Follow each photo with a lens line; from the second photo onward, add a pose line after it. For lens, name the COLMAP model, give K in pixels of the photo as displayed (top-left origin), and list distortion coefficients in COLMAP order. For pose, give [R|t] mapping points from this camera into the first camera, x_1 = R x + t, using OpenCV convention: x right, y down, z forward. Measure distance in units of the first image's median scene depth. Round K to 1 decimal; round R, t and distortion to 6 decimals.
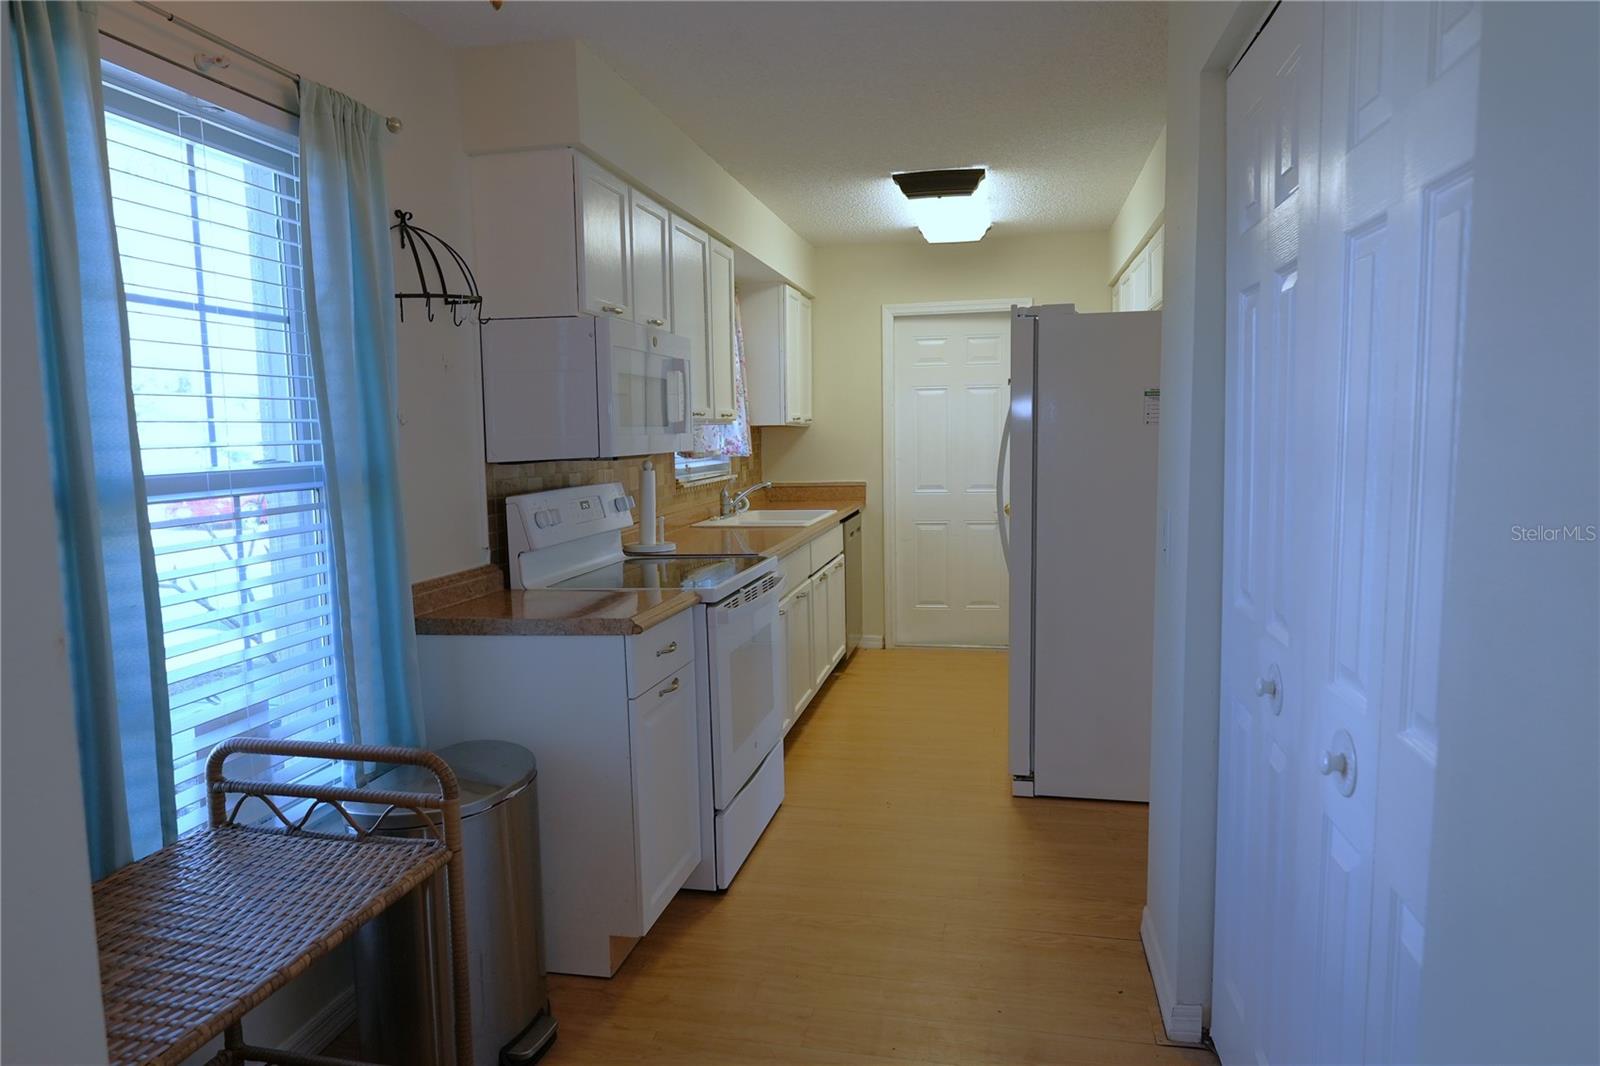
lens RADIAL K [[990.9, 0, 800.0], [0, 990.9, 533.0], [0, 0, 1]] dist [0.001549, -0.000103]
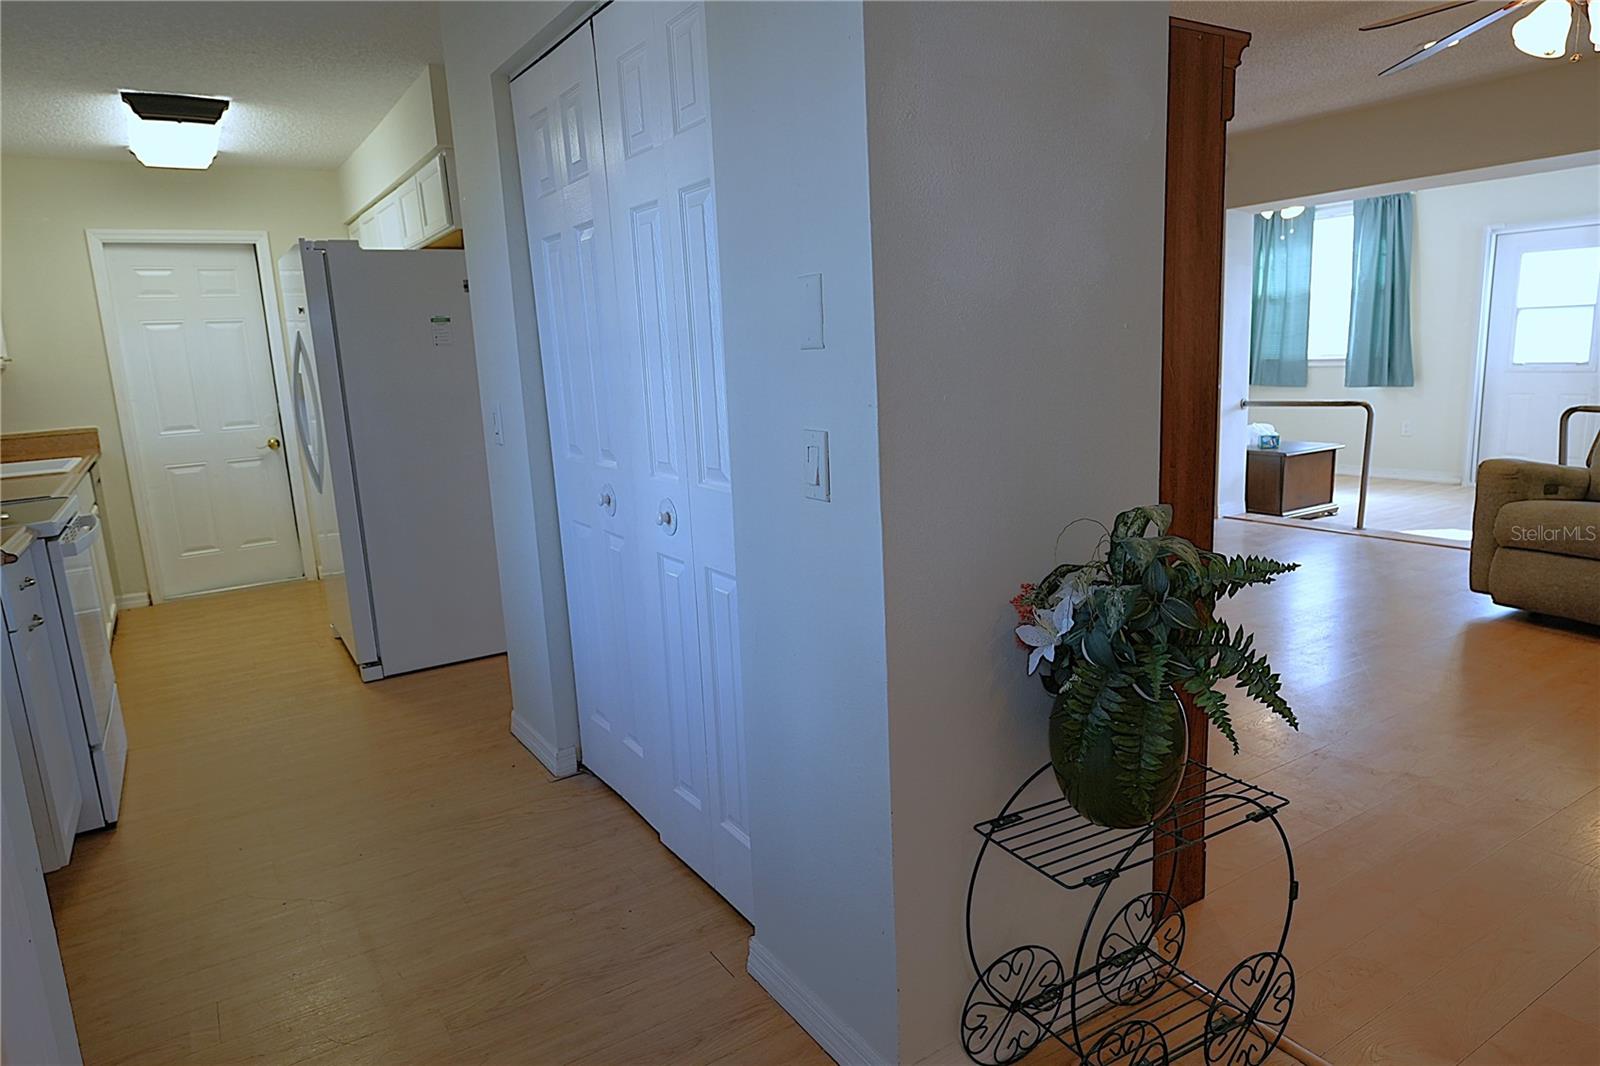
lens RADIAL K [[990.9, 0, 800.0], [0, 990.9, 533.0], [0, 0, 1]] dist [0.001549, -0.000103]
pose [[0.712434, -0.149931, 0.685535, -0.180657], [0.112150, 0.988679, 0.099680, 0.040862], [-0.692719, 0.005868, 0.721184, -0.156355]]
